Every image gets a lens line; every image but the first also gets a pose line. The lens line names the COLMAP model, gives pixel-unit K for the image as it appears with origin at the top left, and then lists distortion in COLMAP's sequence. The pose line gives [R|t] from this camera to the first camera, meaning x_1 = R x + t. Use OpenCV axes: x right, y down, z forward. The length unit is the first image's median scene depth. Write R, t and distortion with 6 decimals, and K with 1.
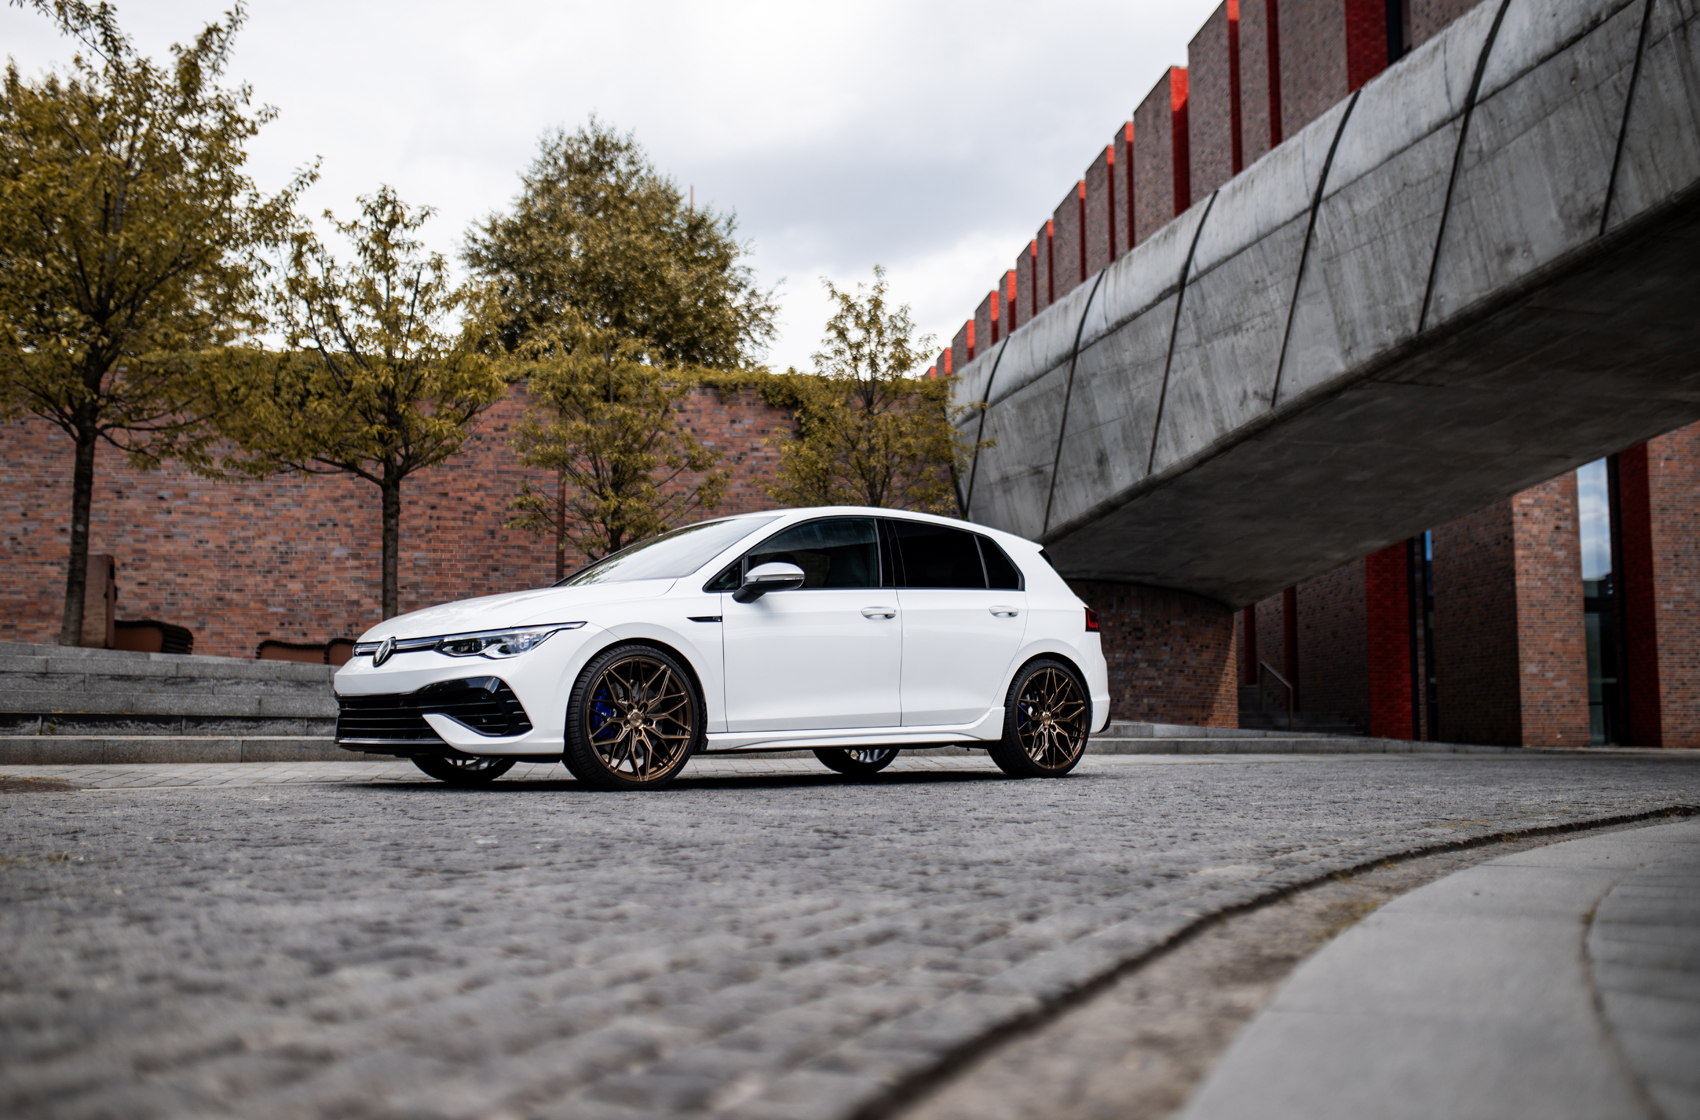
lens RADIAL K [[1708.7, 0, 850.0], [0, 1708.7, 560.0], [0, 0, 1]] dist [-0.034943, 0.097287]
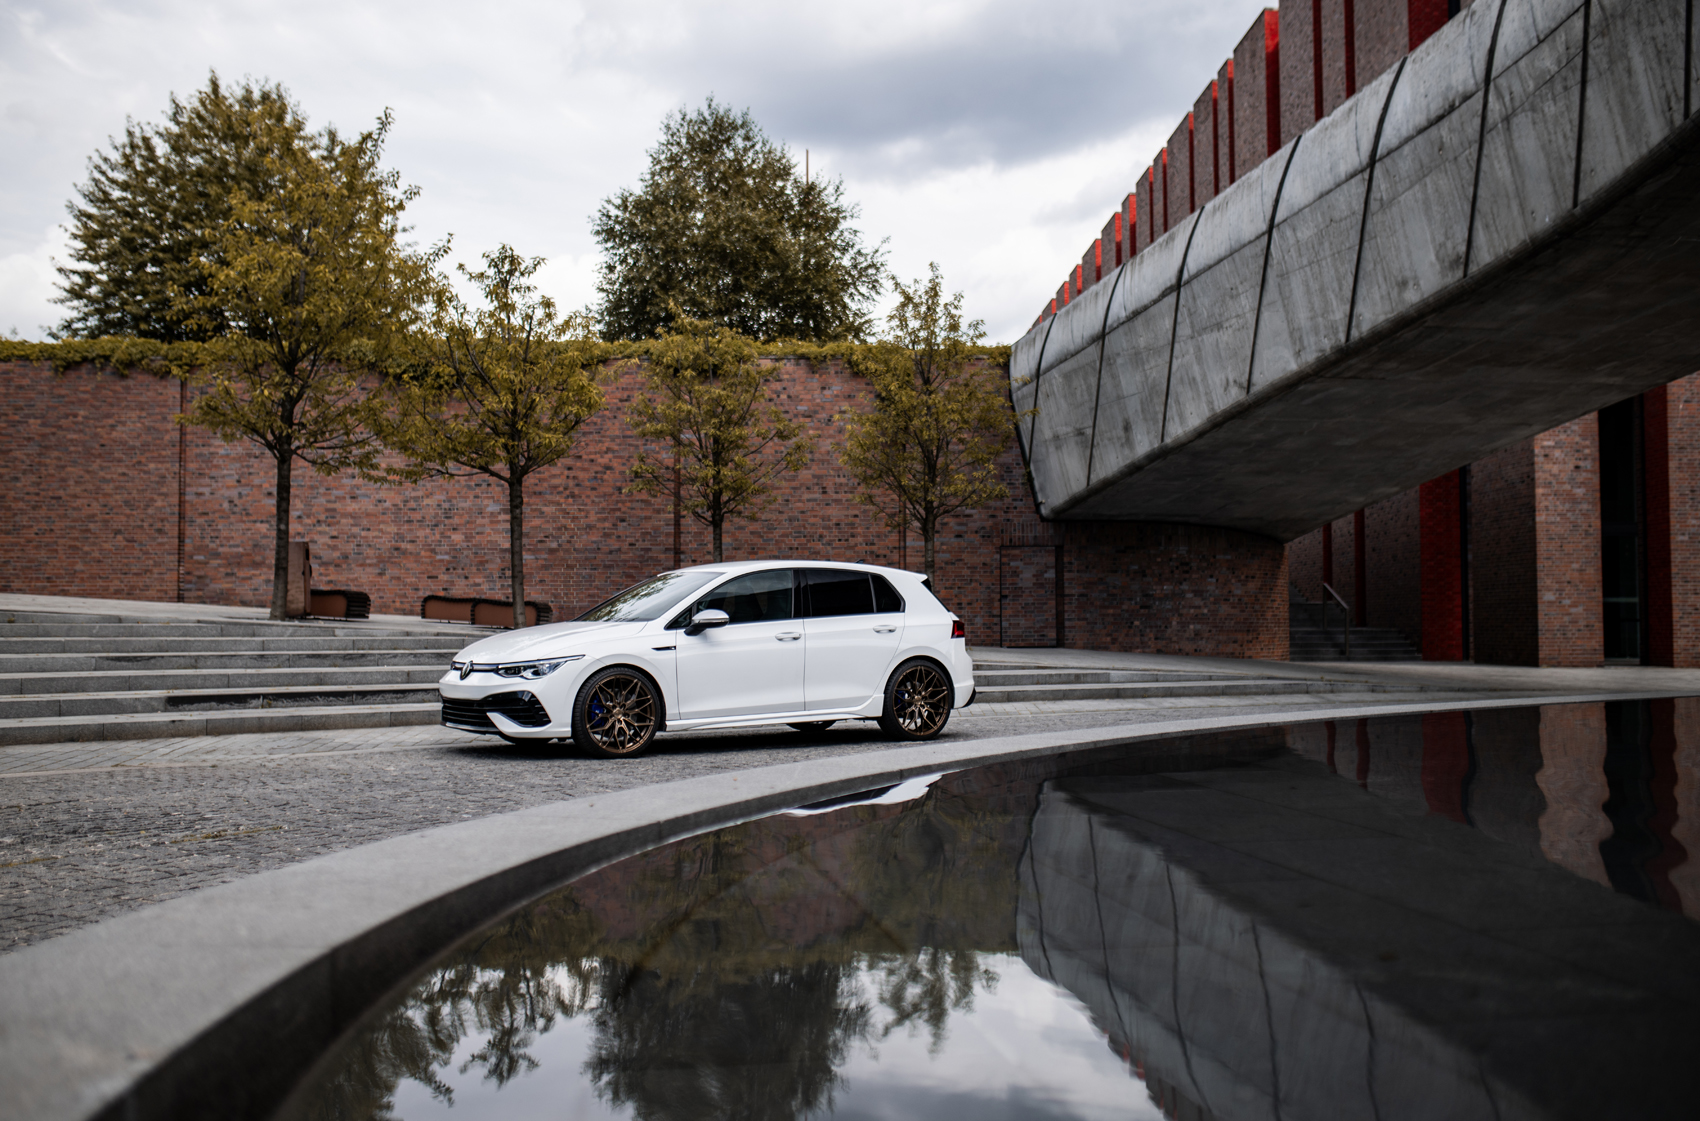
lens RADIAL K [[1715.1, 0, 837.3], [0, 1715.1, 554.7], [0, 0, 1]] dist [-0.008002, 0.022406]
pose [[0.993444, -0.009174, -0.113953, 0.081683], [0.016460, 0.997867, 0.063164, -0.047778], [0.113131, -0.064625, 0.991476, -0.174331]]
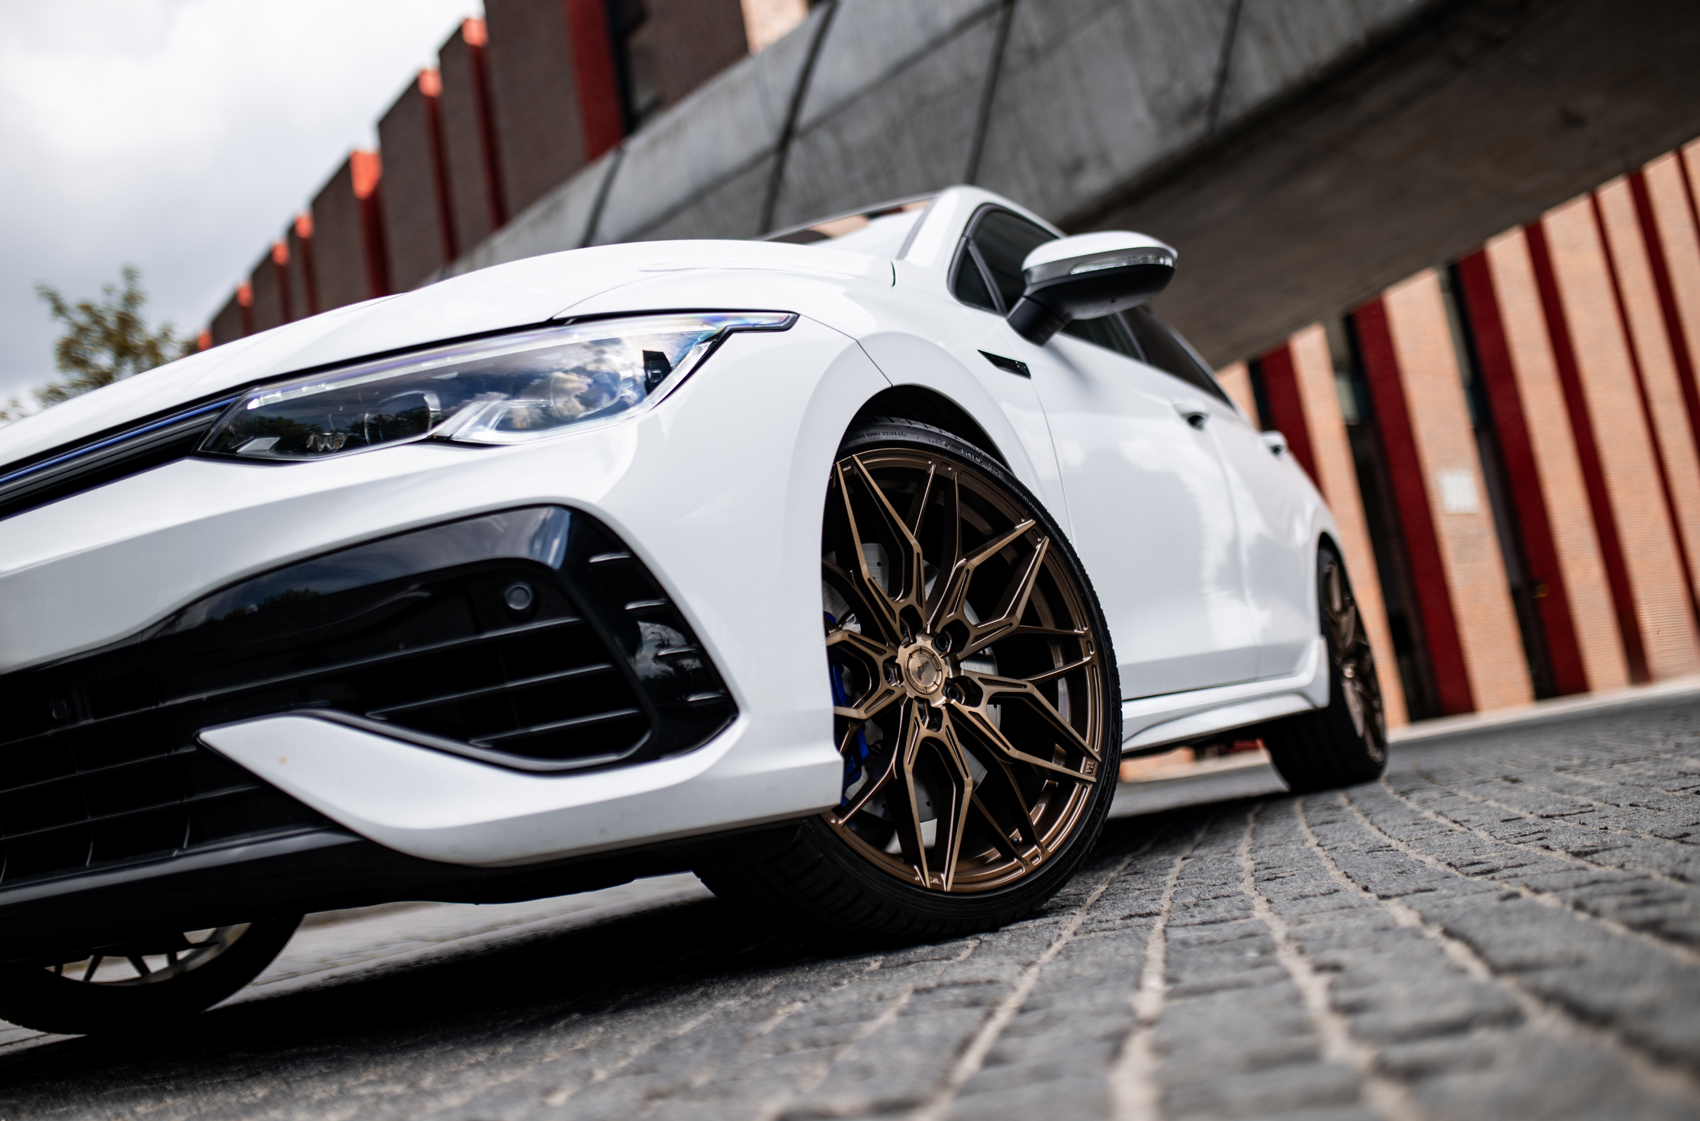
lens RADIAL K [[1708.7, 0, 850.0], [0, 1708.7, 560.5], [0, 0, 1]] dist [-0.034943, 0.097287]
pose [[0.856818, -0.075494, 0.510062, -0.091264], [0.126037, 0.989880, -0.065210, 0.029922], [-0.499977, 0.120160, 0.857662, 0.248472]]
